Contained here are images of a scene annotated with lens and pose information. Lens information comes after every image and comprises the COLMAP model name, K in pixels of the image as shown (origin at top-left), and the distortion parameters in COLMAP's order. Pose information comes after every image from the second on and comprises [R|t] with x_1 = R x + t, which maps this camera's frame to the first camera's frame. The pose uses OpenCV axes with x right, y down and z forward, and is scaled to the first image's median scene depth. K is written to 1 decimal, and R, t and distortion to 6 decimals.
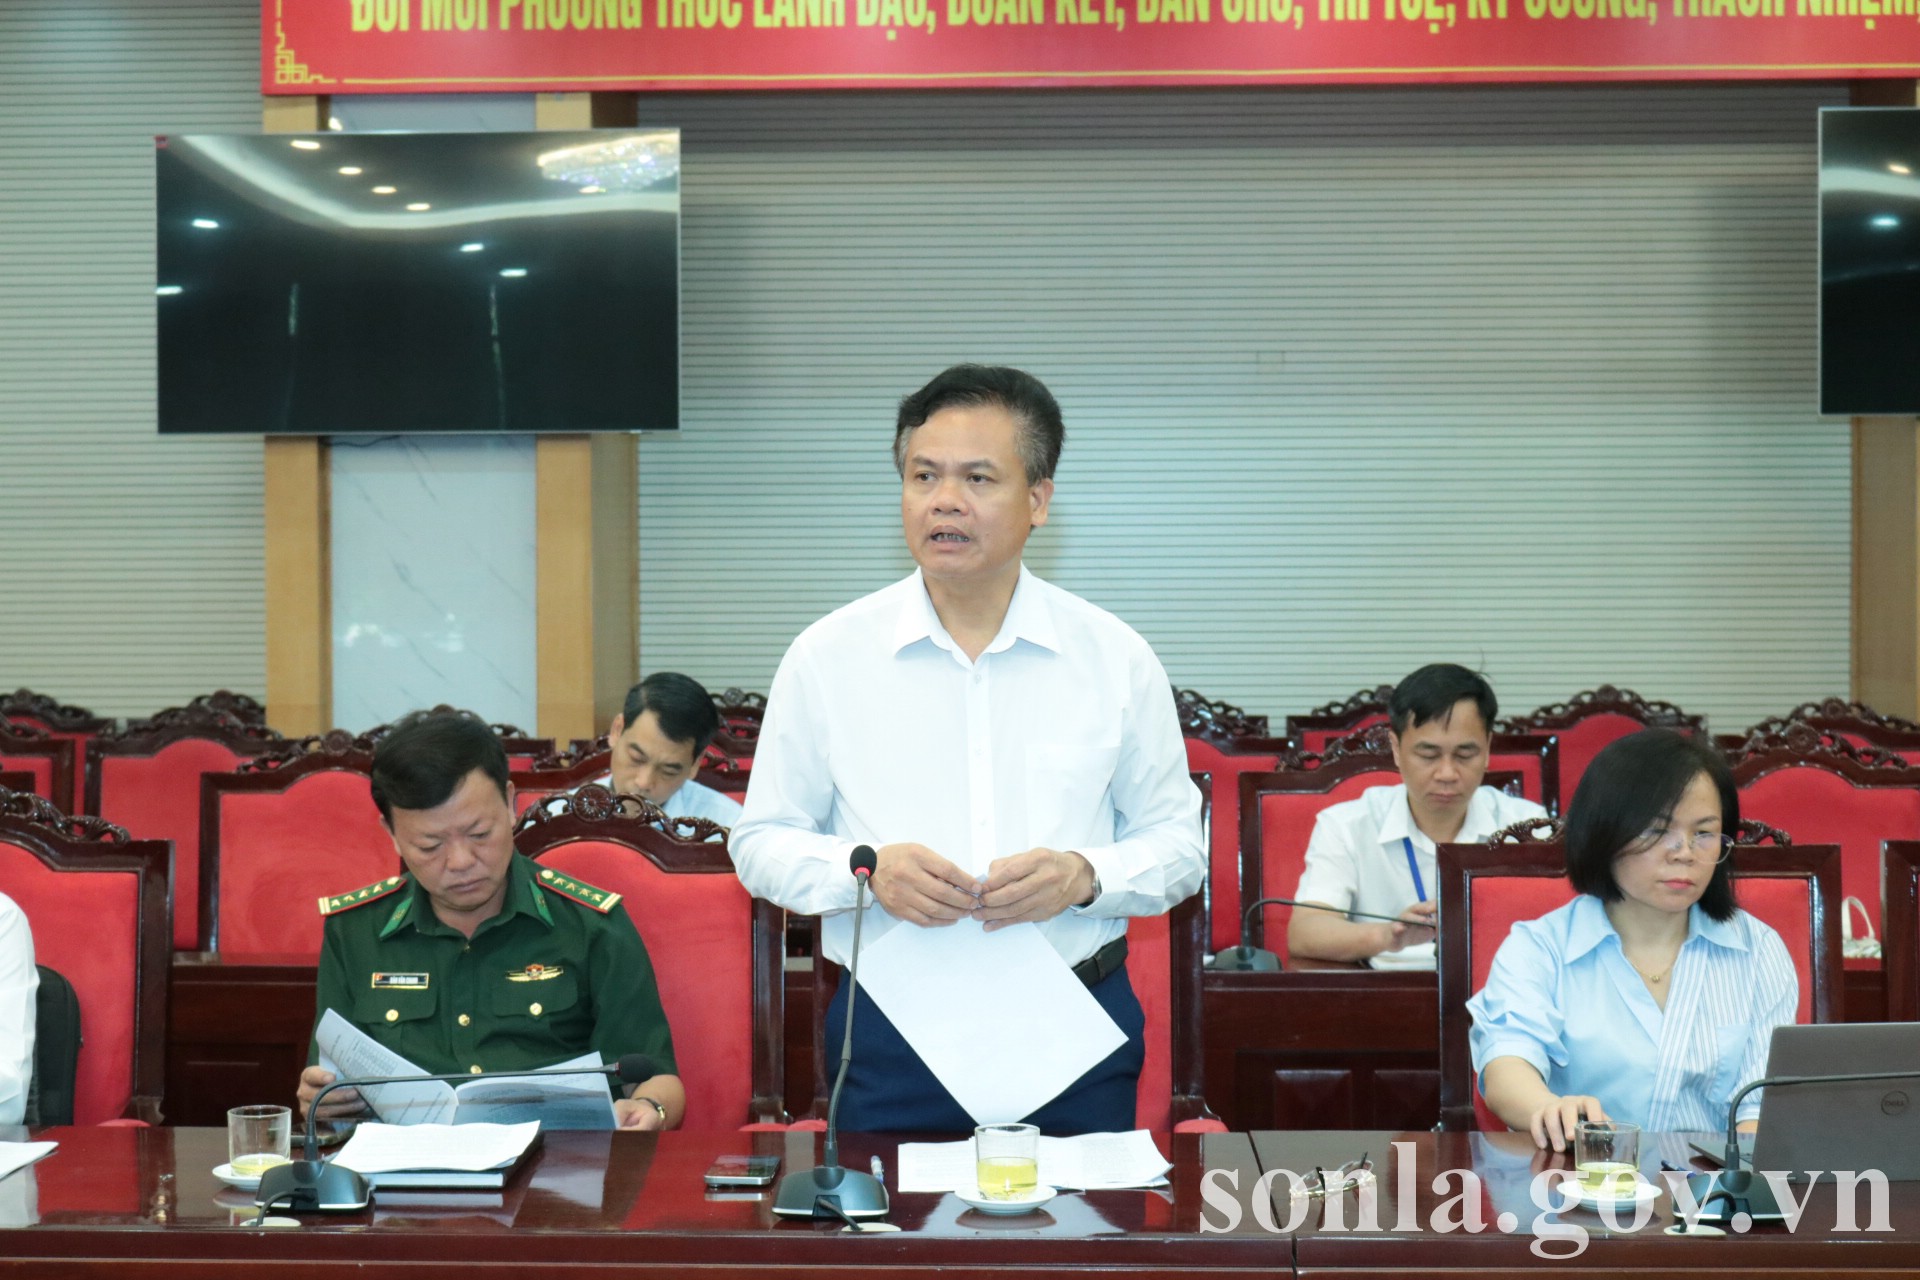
lens RADIAL K [[2070.1, 0, 960.0], [0, 2070.1, 648.3], [0, 0, 1]] dist [-0.019318, 0.000000]
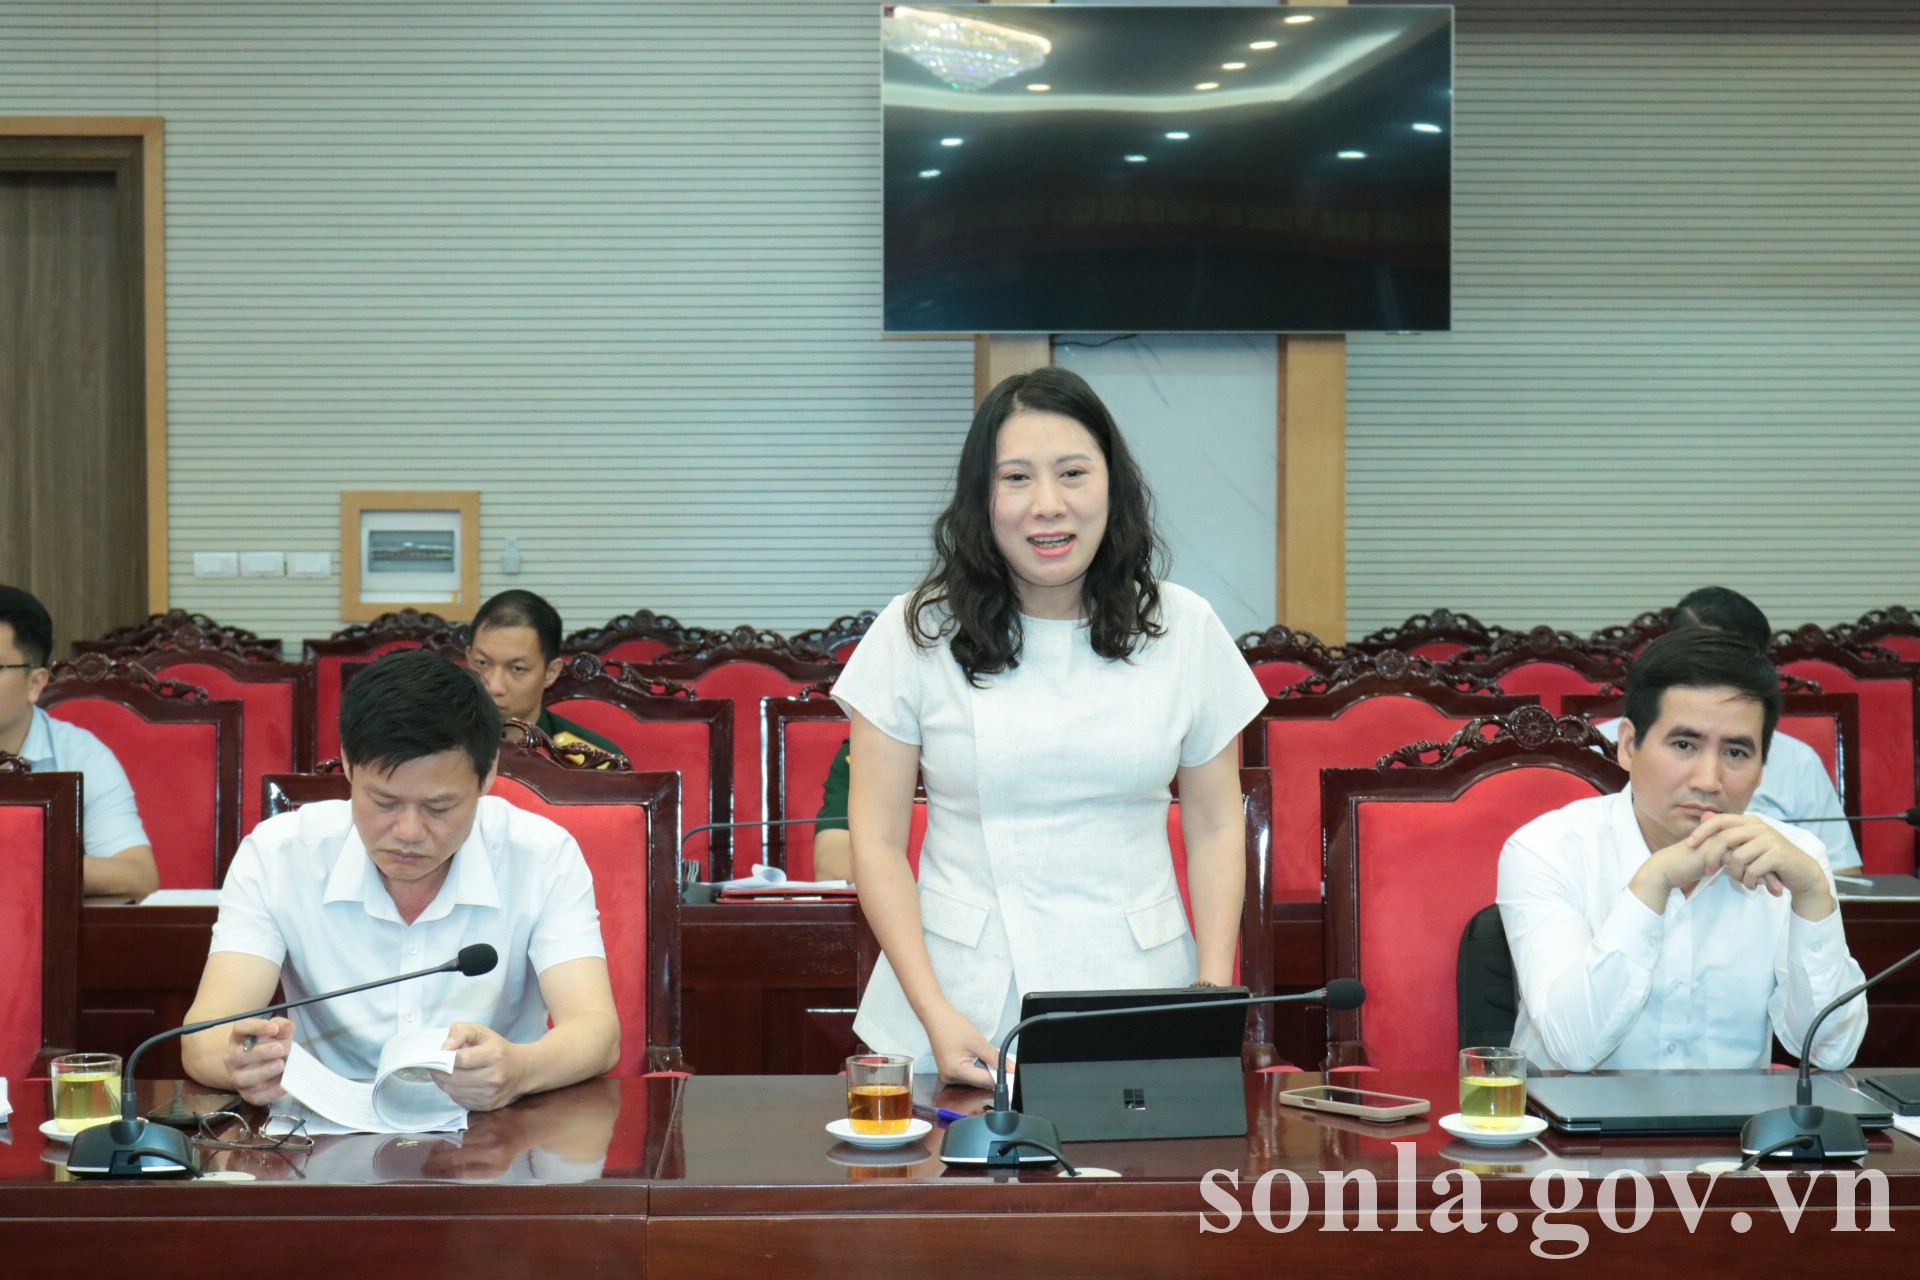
lens RADIAL K [[2159.9, 0, 959.5], [0, 2159.9, 637.0], [0, 0, 1]] dist [0.004039, 0.000000]
pose [[0.999072, 0.000503, 0.043057, -0.359391], [-0.001847, 0.999512, 0.031184, 0.002036], [-0.043020, -0.031235, 0.998586, 0.030062]]
